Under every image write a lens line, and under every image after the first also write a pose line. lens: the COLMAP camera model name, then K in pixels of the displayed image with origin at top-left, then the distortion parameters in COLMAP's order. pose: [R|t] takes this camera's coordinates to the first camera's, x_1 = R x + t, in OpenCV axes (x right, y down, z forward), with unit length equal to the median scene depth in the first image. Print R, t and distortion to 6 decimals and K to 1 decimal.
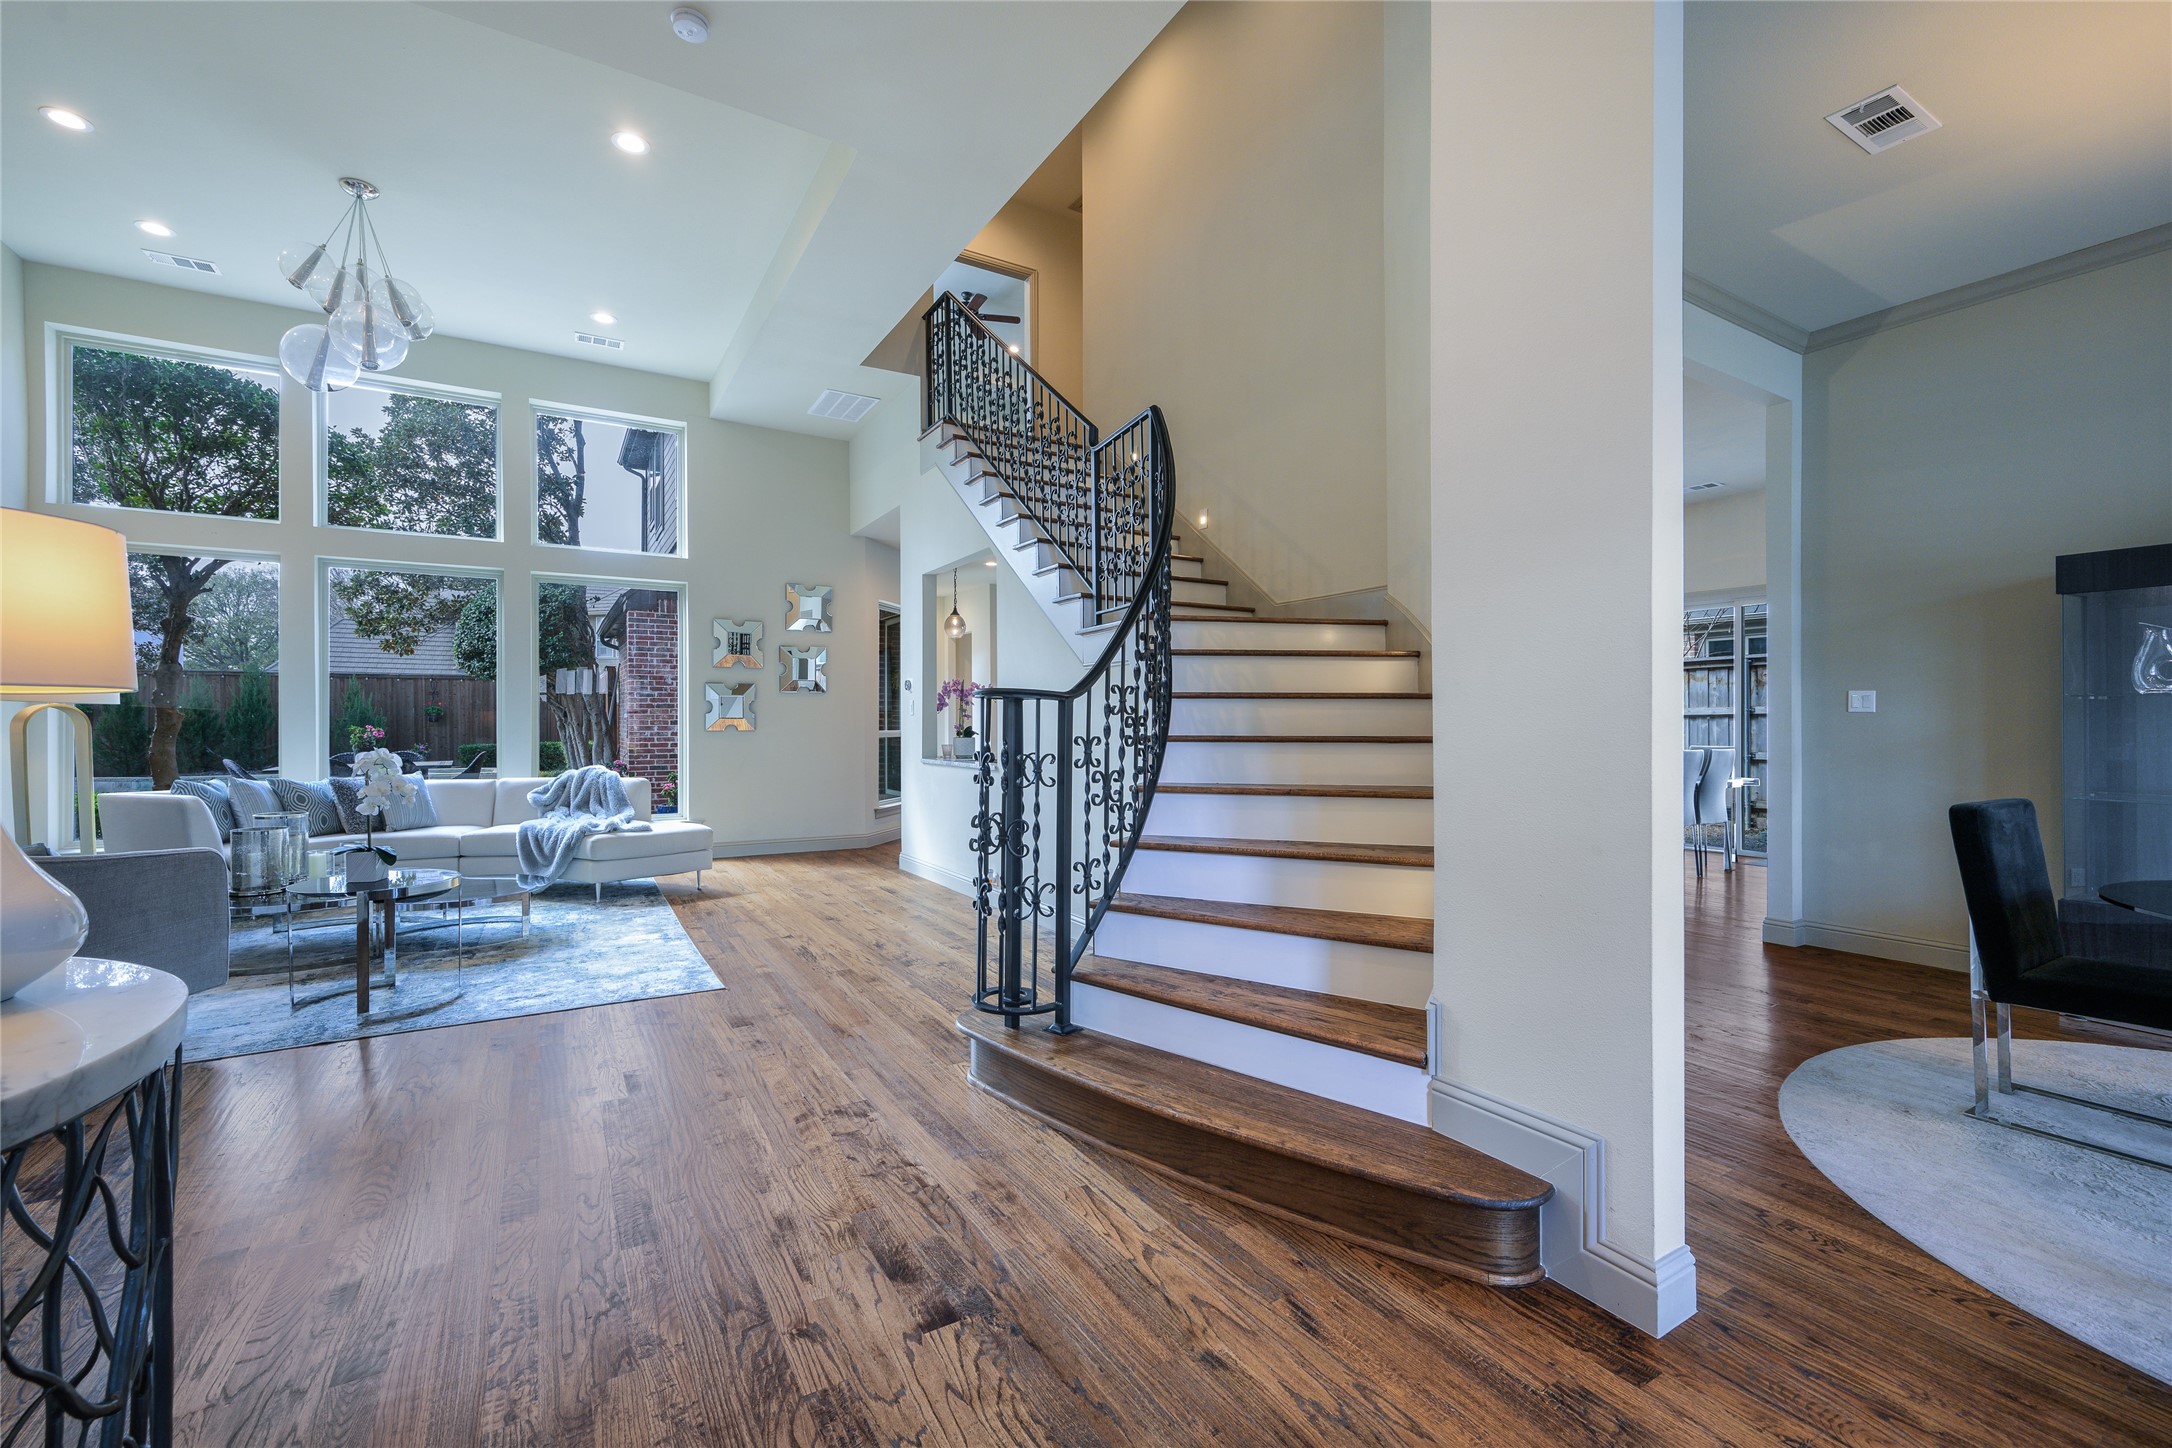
lens RADIAL K [[903.1, 0, 1086.0], [0, 903.1, 724.0], [0, 0, 1]] dist [-0.000887, -0.000116]
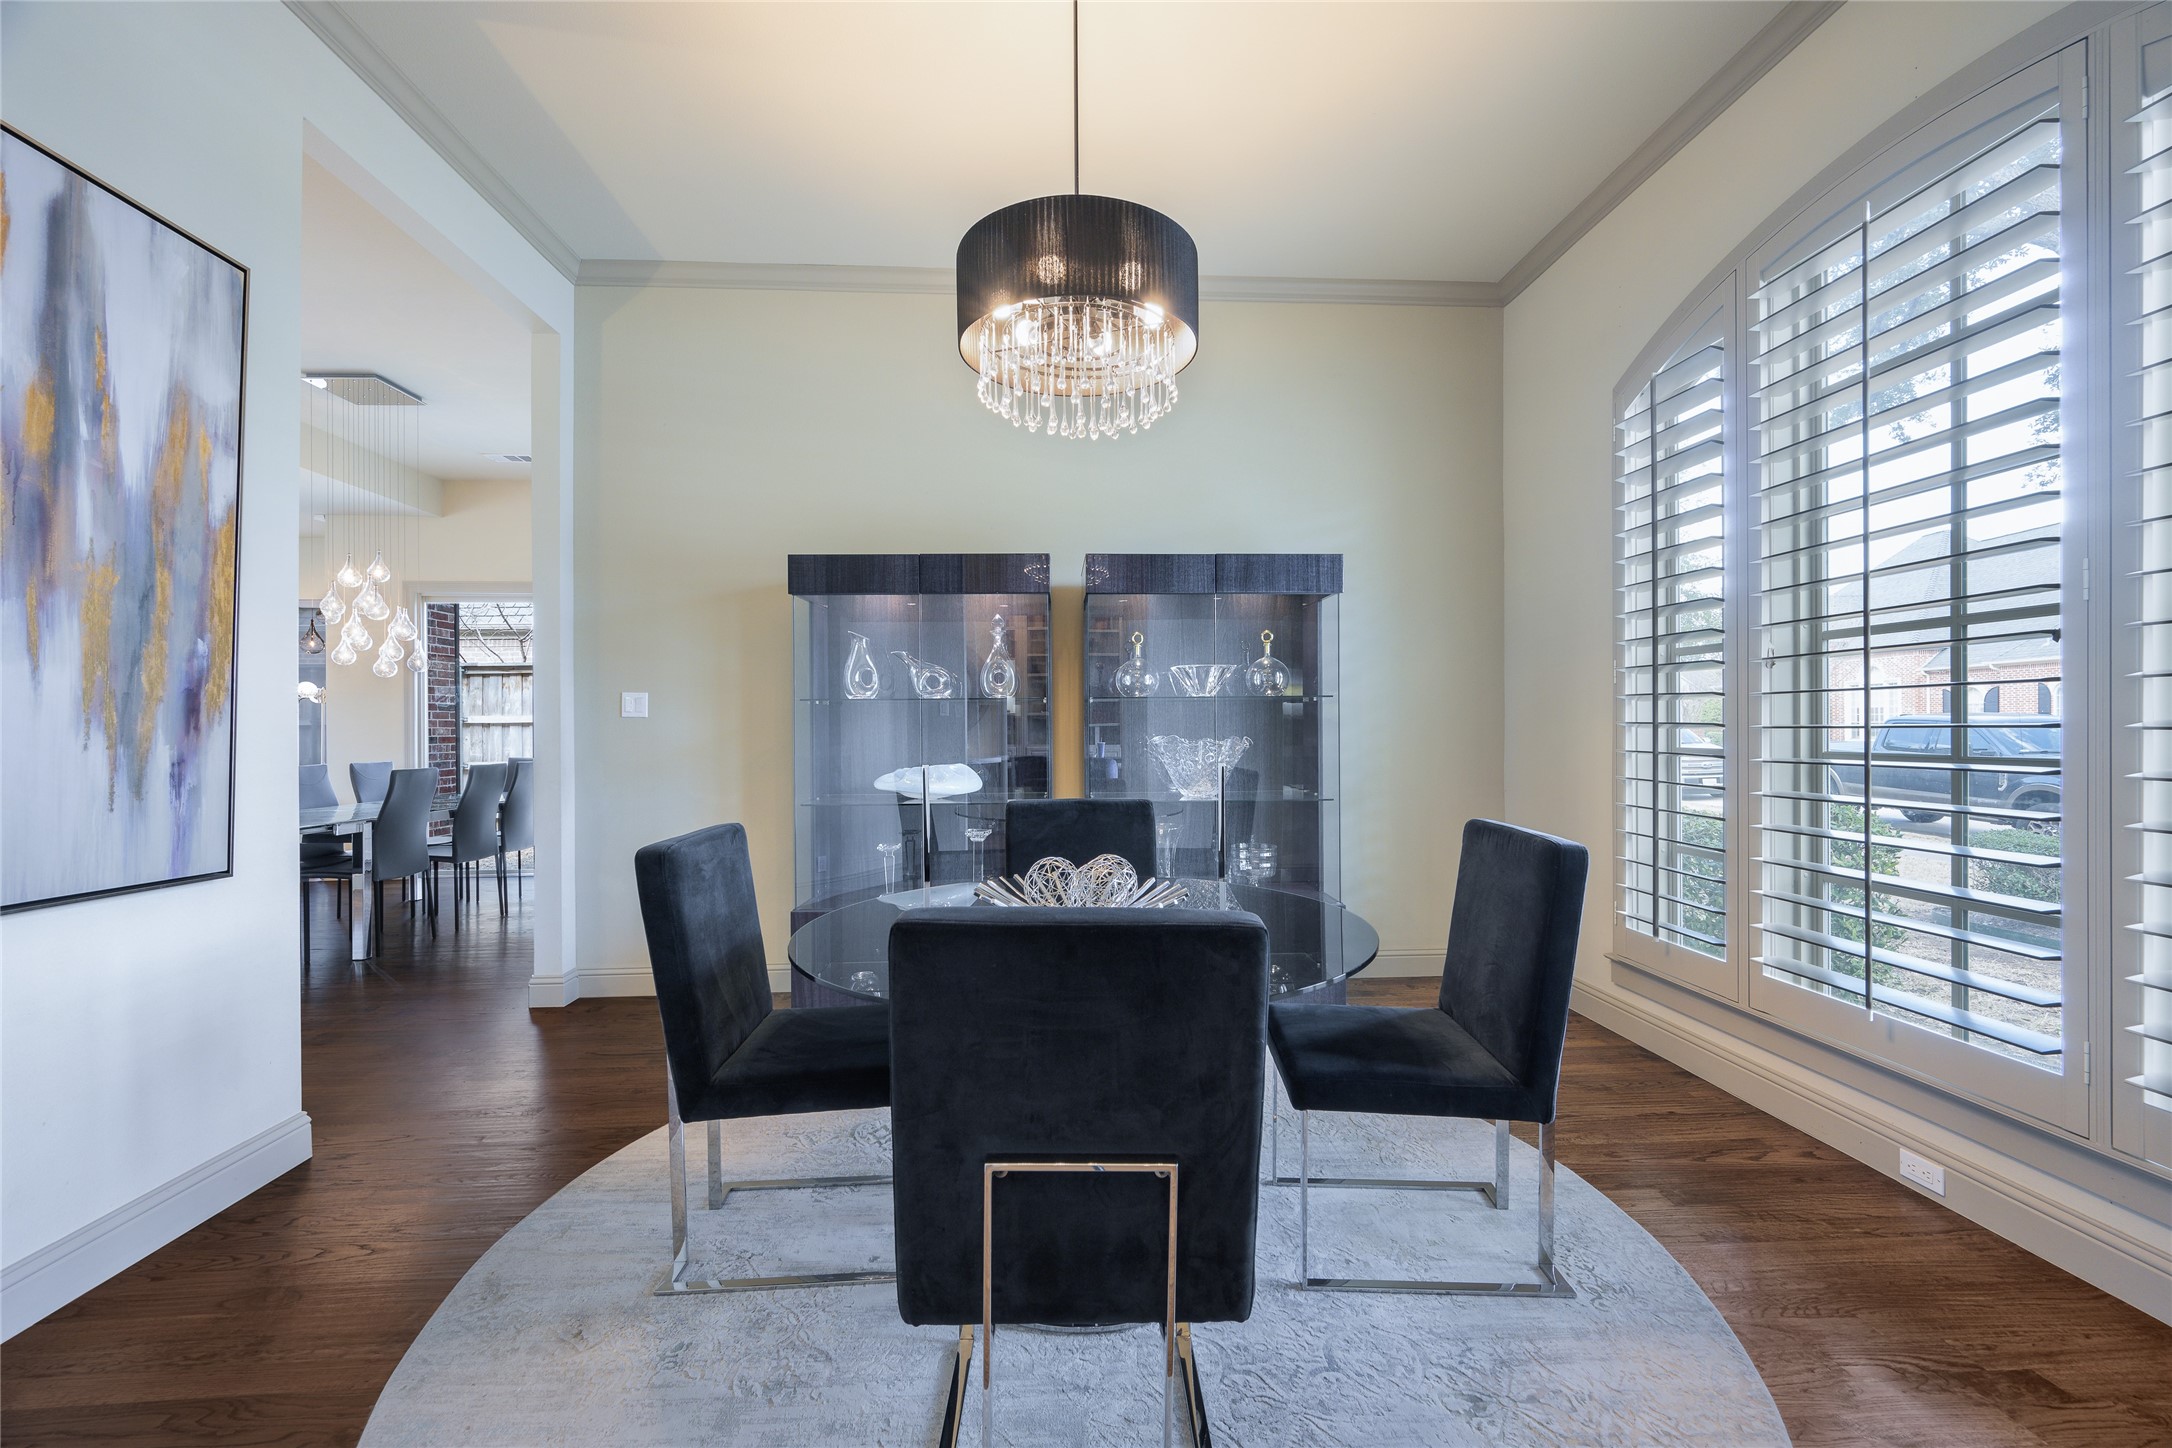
lens RADIAL K [[861.7, 0, 1086.0], [0, 861.7, 724.0], [0, 0, 1]] dist [-0.000639, 0.000106]
pose [[0.451584, 0.000508, 0.892228, 0.502450], [0.006732, 0.999969, -0.003977, 0.000303], [-0.892203, 0.007802, 0.451567, 0.379670]]
